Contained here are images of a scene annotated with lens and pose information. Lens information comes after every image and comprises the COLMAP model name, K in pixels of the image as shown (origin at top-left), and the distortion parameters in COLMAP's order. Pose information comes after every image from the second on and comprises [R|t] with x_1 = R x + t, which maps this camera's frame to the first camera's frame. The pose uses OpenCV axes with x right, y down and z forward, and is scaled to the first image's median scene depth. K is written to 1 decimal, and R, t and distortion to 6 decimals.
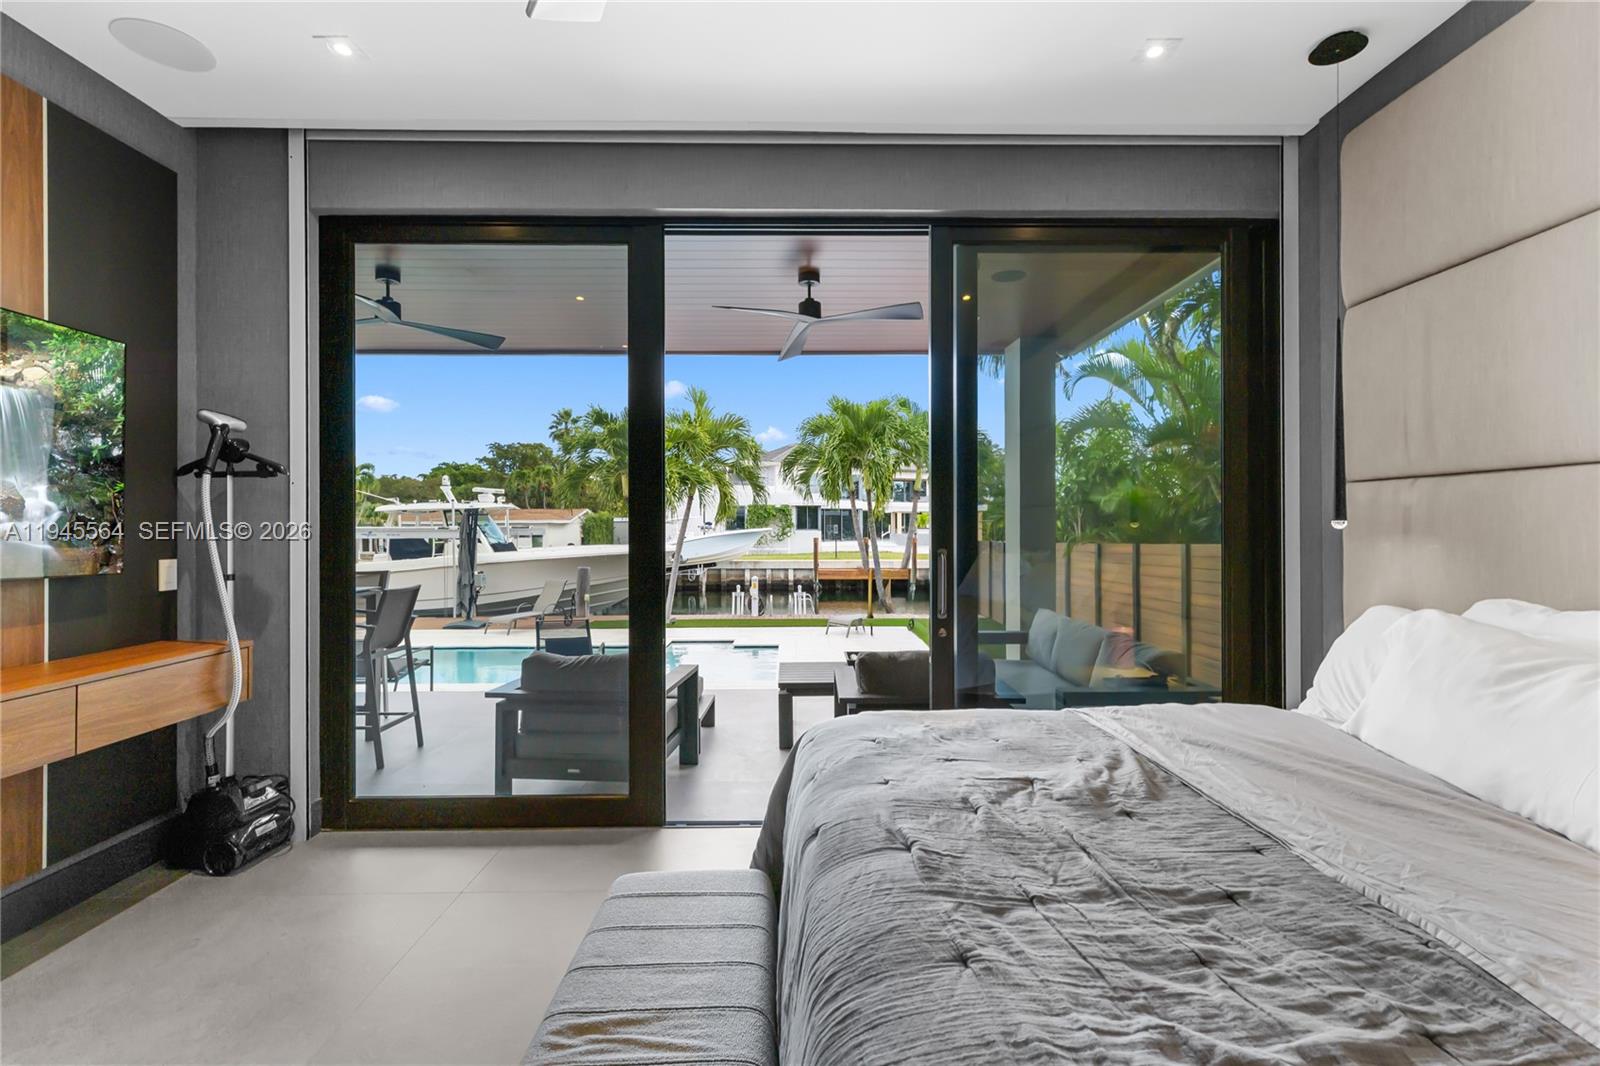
lens RADIAL K [[719.5, 0, 802.7], [0, 719.5, 526.4], [0, 0, 1]] dist [0.003013, 0.000312]
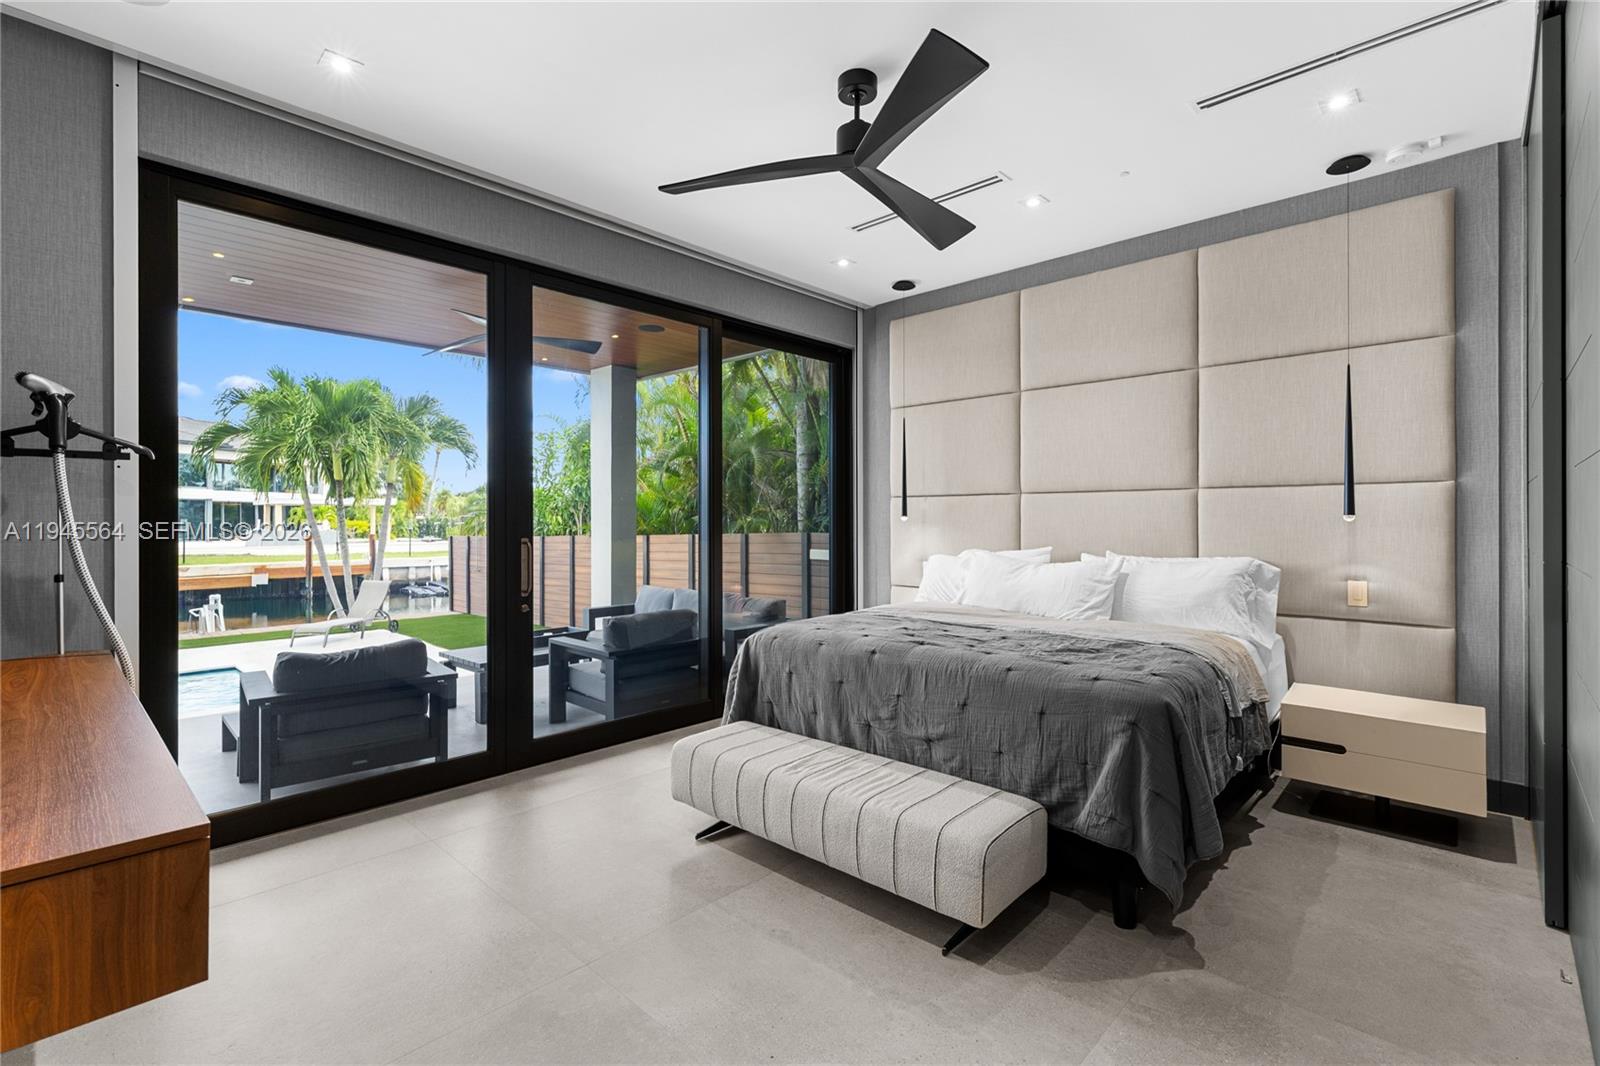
lens RADIAL K [[716.5, 0, 809.5], [0, 716.5, 520.0], [0, 0, 1]] dist [0.009845, 0.000620]
pose [[0.696450, 0.001384, 0.717604, -0.140828], [0.000455, 0.999997, -0.002370, 0.001098], [-0.717605, 0.001977, 0.696448, -0.034820]]
